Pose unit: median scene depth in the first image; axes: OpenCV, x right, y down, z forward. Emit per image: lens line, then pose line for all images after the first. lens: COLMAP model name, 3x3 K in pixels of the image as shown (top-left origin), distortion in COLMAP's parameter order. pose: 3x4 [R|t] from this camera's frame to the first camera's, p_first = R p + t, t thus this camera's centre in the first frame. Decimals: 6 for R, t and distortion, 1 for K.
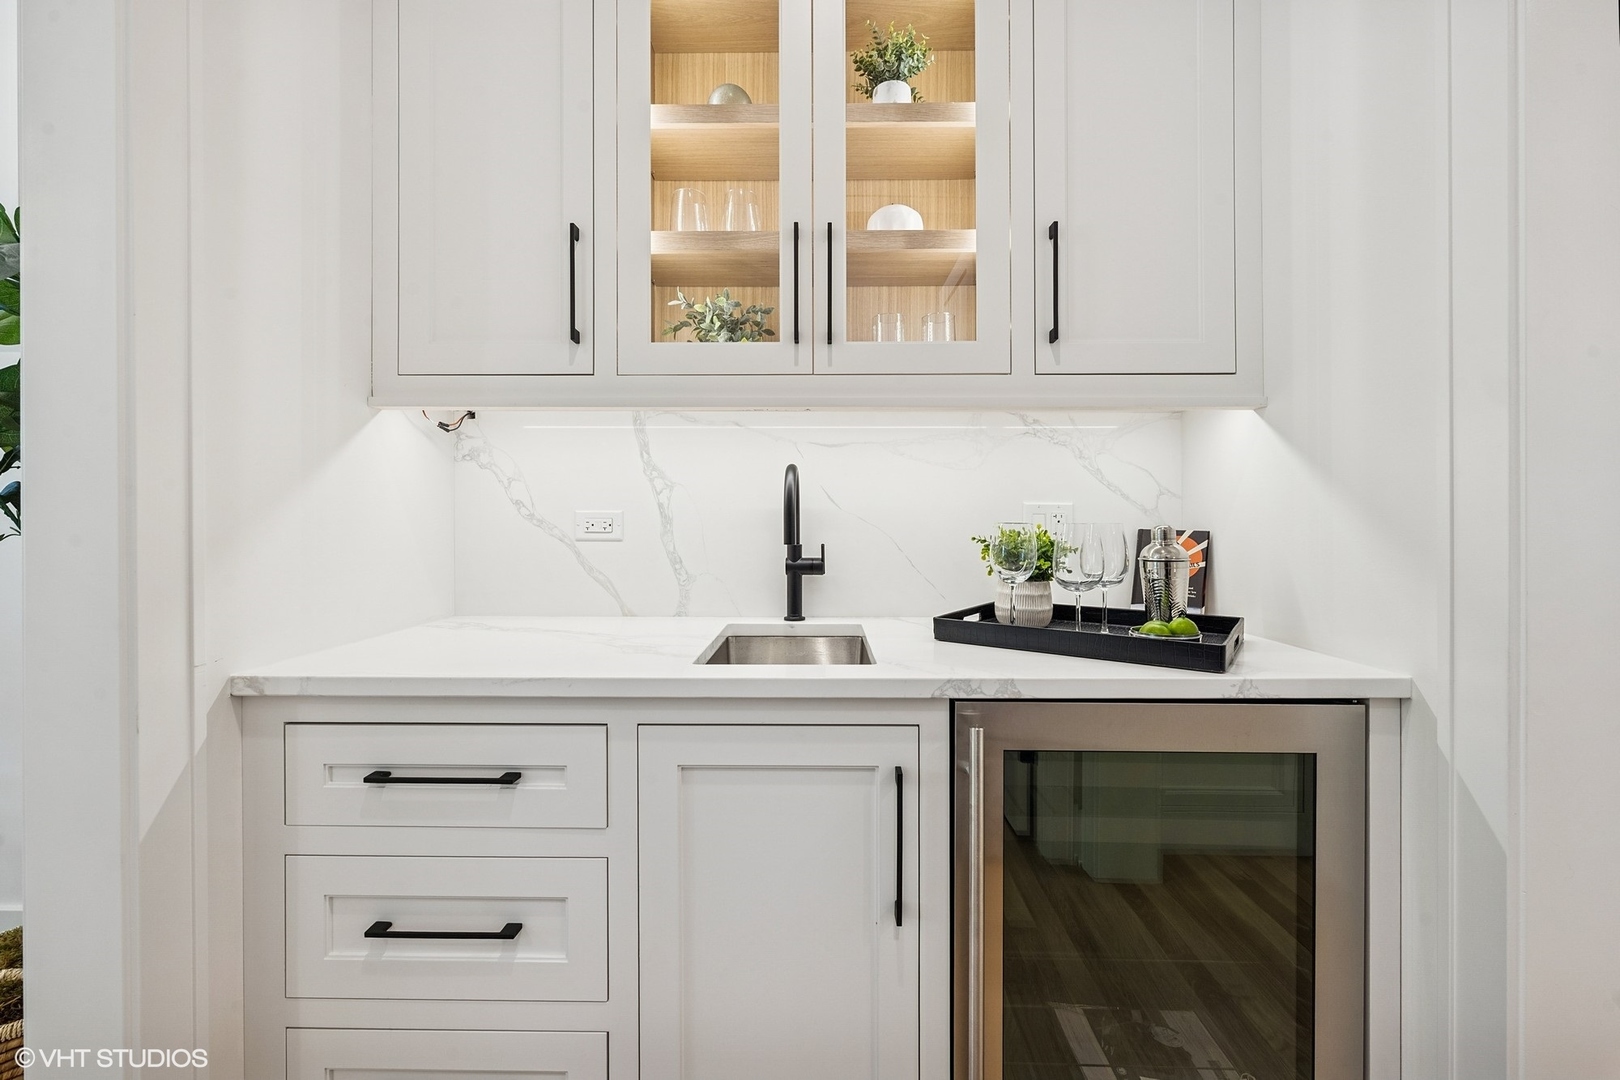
lens RADIAL K [[660.6, 0, 812.1], [0, 660.6, 525.3], [0, 0, 1]] dist [-0.000281, 0.000018]
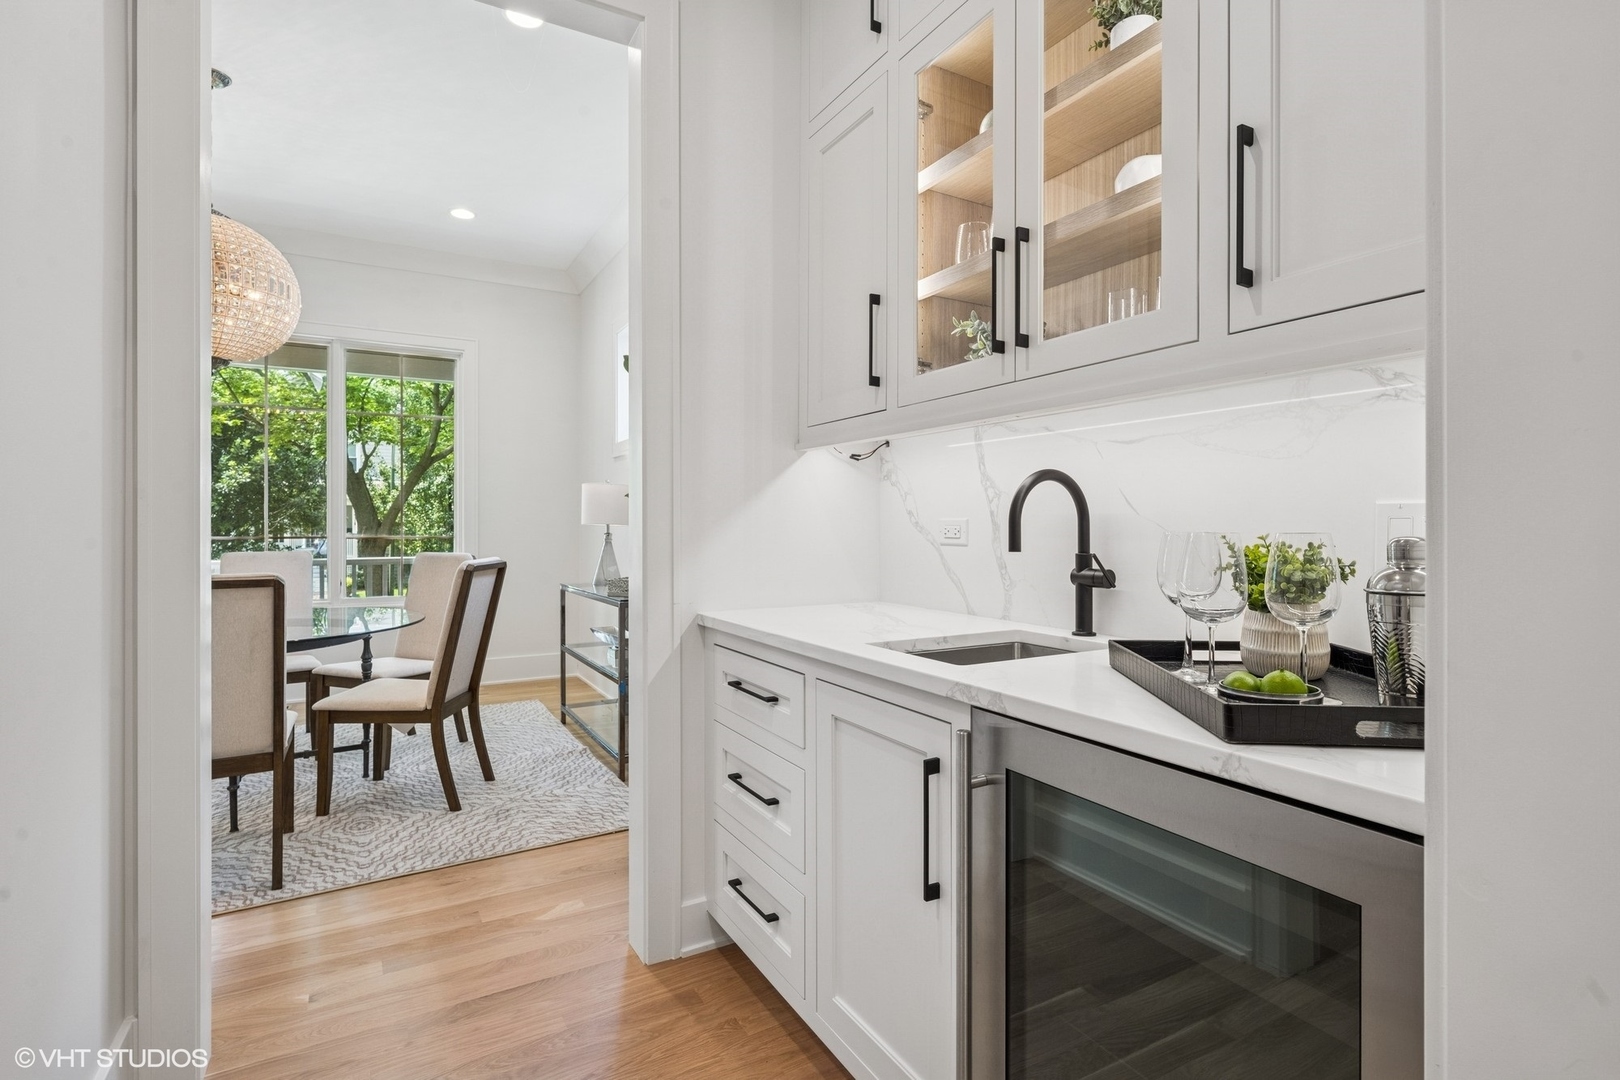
lens RADIAL K [[785.5, 0, 810.7], [0, 785.5, 532.9], [0, 0, 1]] dist [-0.001735, -0.000040]
pose [[0.504008, 0.007645, -0.863665, 0.814668], [-0.006100, 0.999967, 0.005292, -0.003942], [0.863677, 0.002601, 0.504038, 0.128834]]
